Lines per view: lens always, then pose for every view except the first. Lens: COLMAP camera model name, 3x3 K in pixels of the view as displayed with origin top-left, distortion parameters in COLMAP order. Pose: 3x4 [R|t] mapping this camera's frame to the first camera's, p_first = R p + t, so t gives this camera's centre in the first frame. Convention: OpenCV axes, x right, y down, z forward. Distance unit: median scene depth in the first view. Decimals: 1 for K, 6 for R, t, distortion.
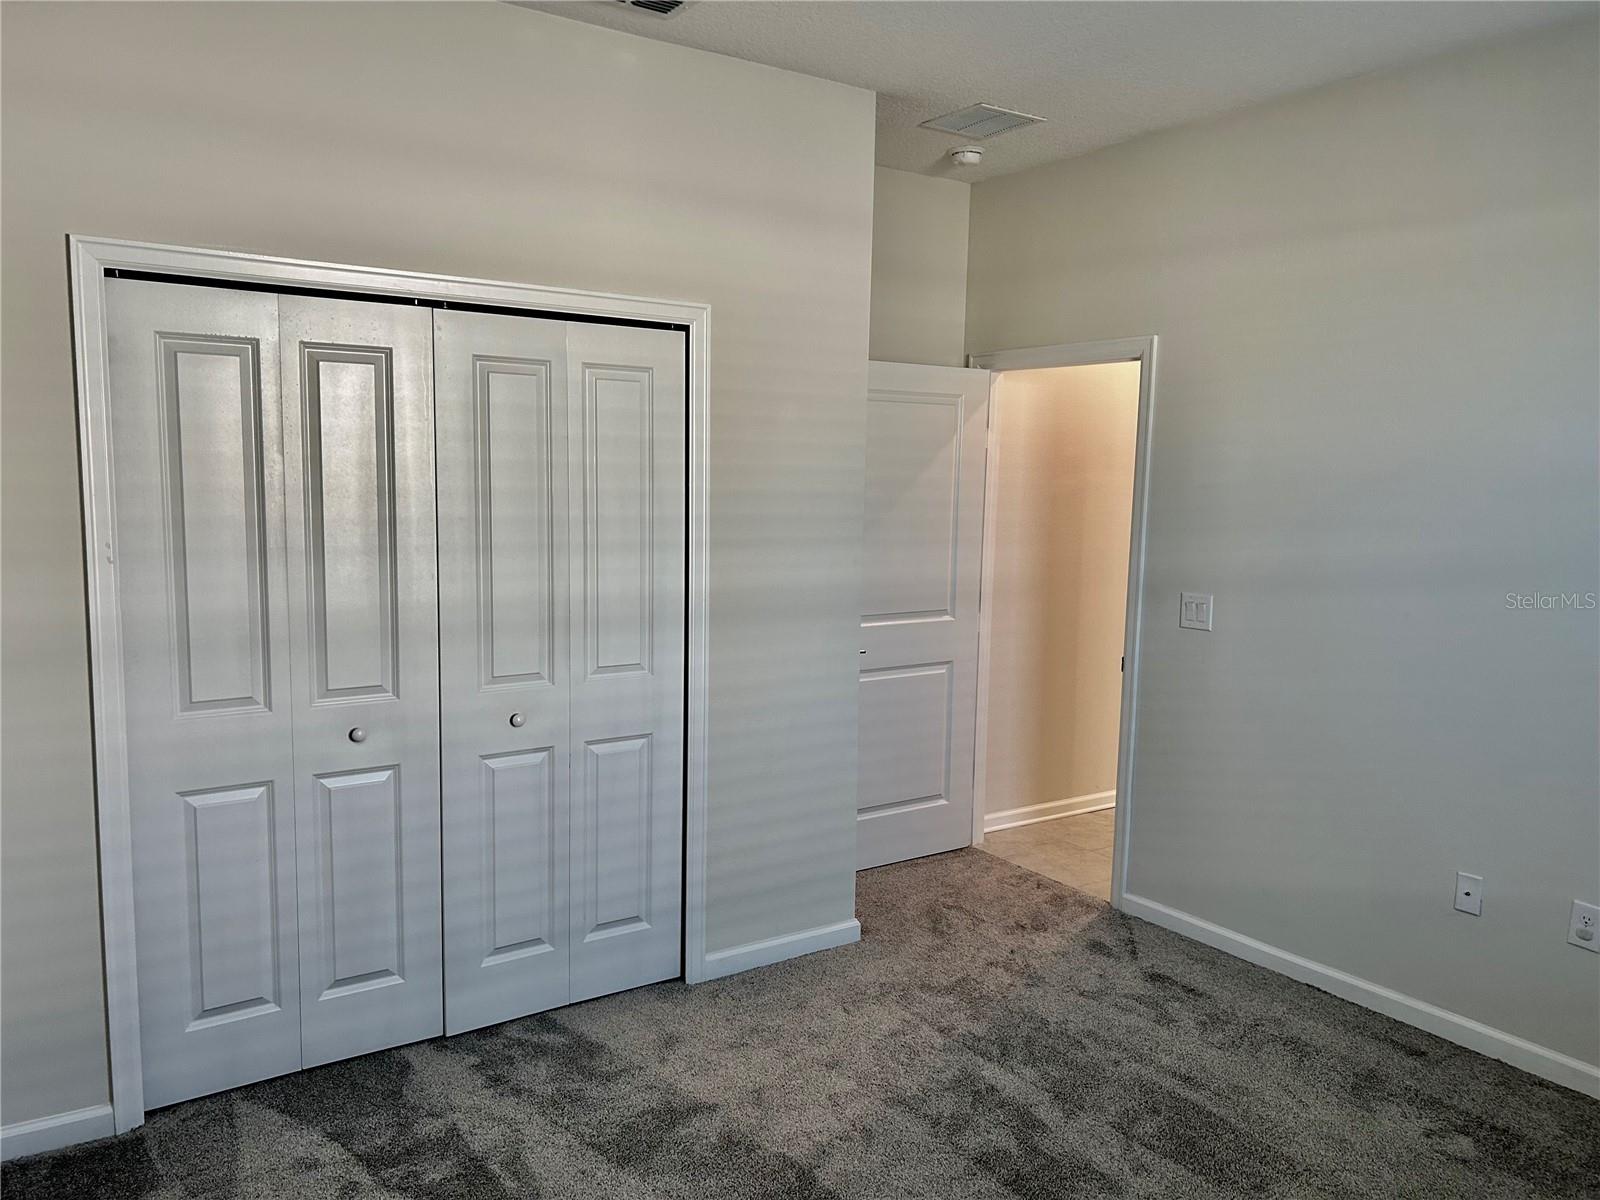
lens RADIAL K [[1002.8, 0, 803.4], [0, 1002.8, 602.9], [0, 0, 1]] dist [0.005394, 0.002239]
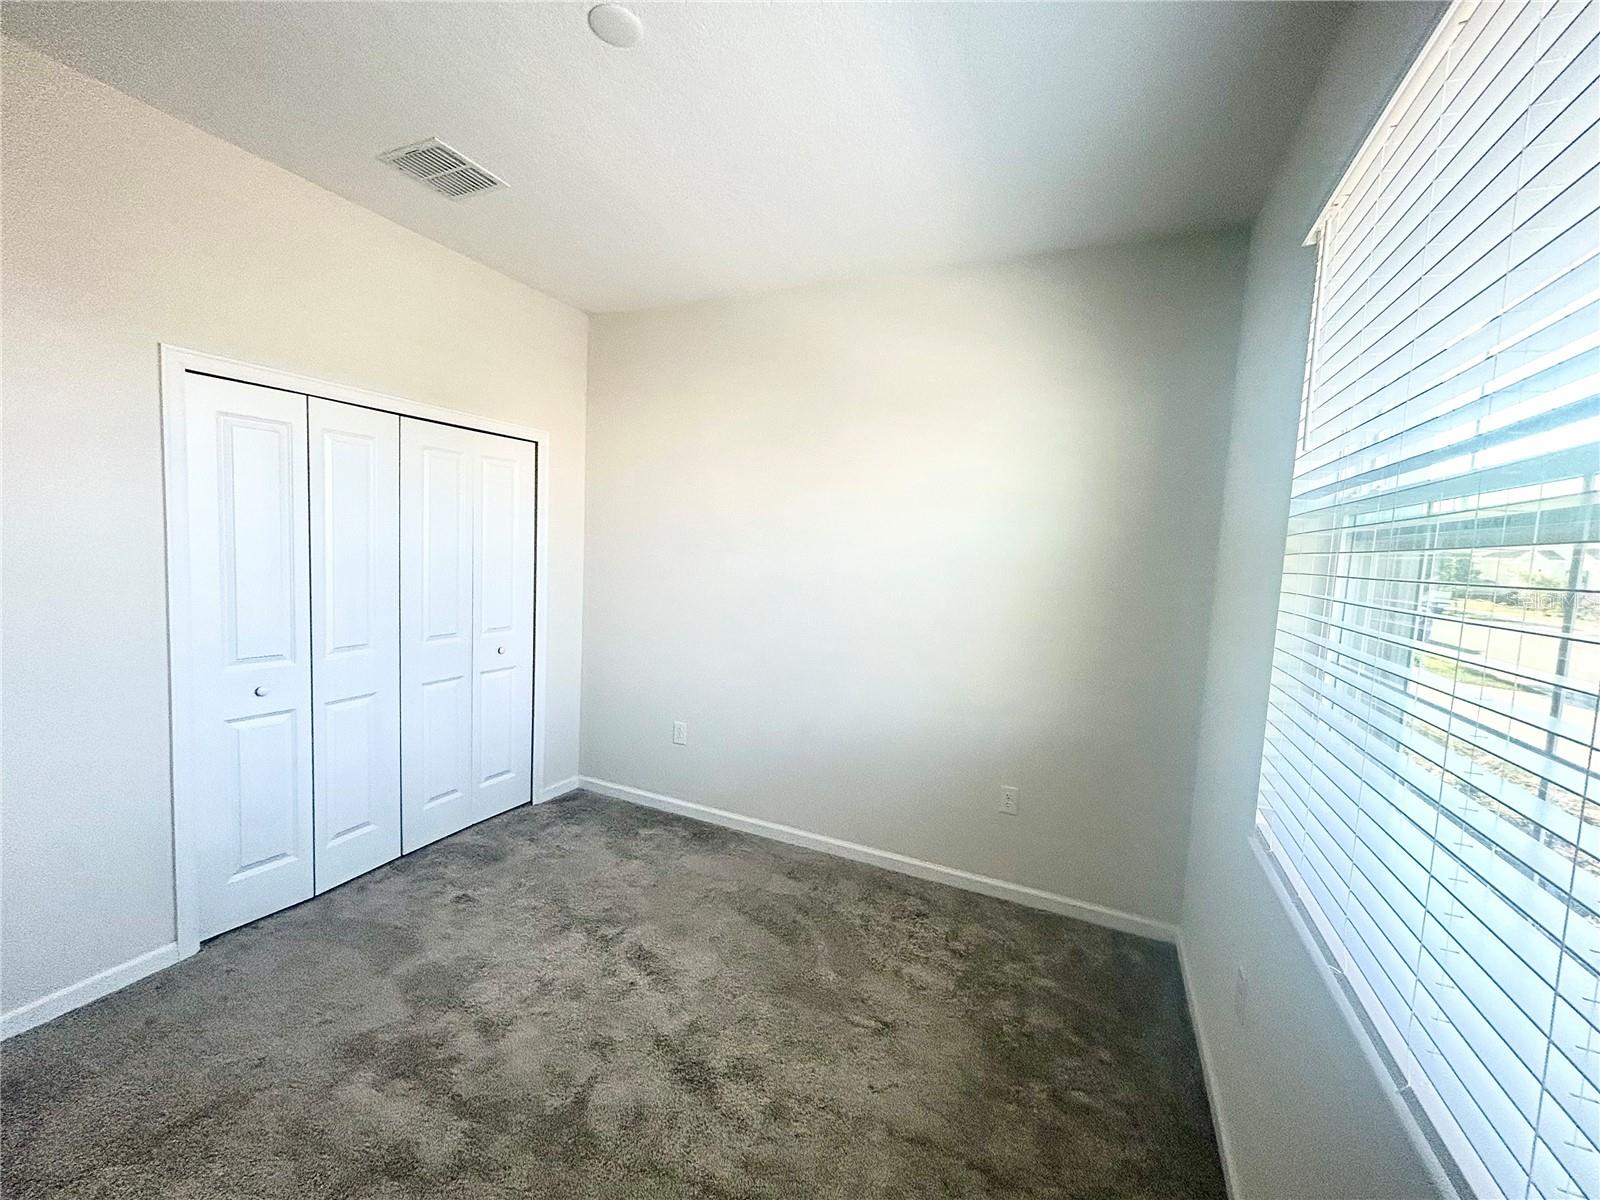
lens RADIAL K [[644.7, 0, 796.6], [0, 644.7, 596.1], [0, 0, 1]] dist [0.002471, 0.000423]
pose [[0.819486, -0.021500, 0.572696, -0.359984], [0.028074, 0.999602, -0.002644, 0.022348], [-0.572411, 0.018245, 0.819764, -0.207980]]
